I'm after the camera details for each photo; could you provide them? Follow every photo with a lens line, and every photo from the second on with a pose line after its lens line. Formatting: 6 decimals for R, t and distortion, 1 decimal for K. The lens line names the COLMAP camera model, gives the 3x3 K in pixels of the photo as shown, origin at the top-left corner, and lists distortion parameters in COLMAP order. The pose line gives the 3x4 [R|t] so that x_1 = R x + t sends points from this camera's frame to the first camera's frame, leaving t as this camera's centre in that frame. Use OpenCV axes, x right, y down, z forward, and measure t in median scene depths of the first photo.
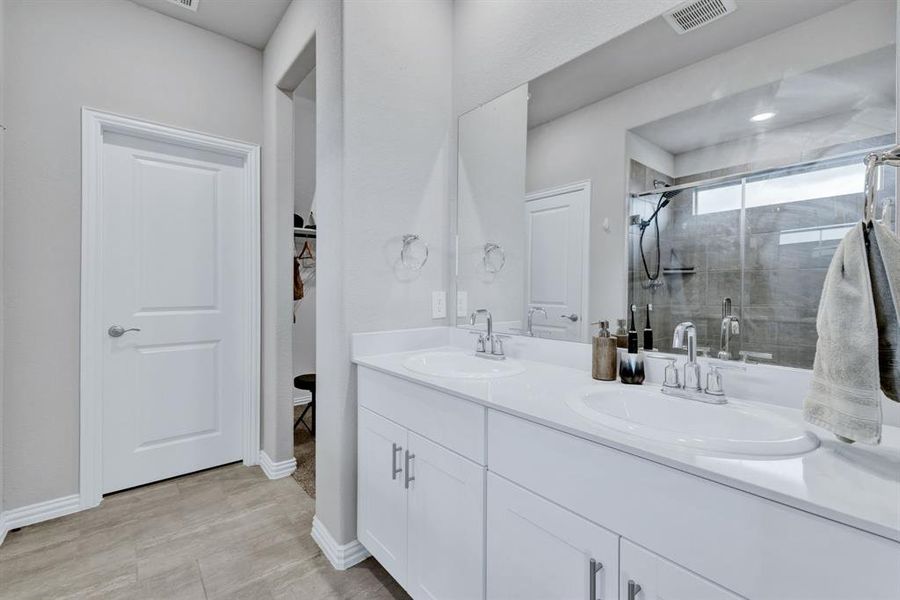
lens RADIAL K [[391.5, 0, 451.0], [0, 391.5, 296.9], [0, 0, 1]] dist [-0.001177, -0.000018]
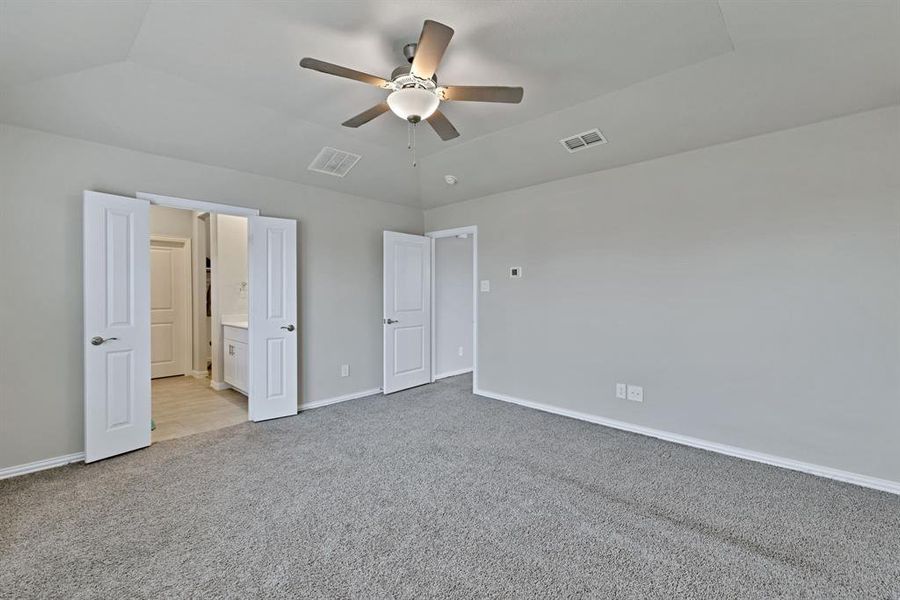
lens RADIAL K [[391.5, 0, 449.3], [0, 391.5, 300.3], [0, 0, 1]] dist [-0.001177, -0.000018]
pose [[0.993920, -0.008714, 0.109758, 0.792430], [0.008174, 0.999952, 0.005368, -0.019101], [-0.109800, -0.004438, 0.993944, -1.504561]]
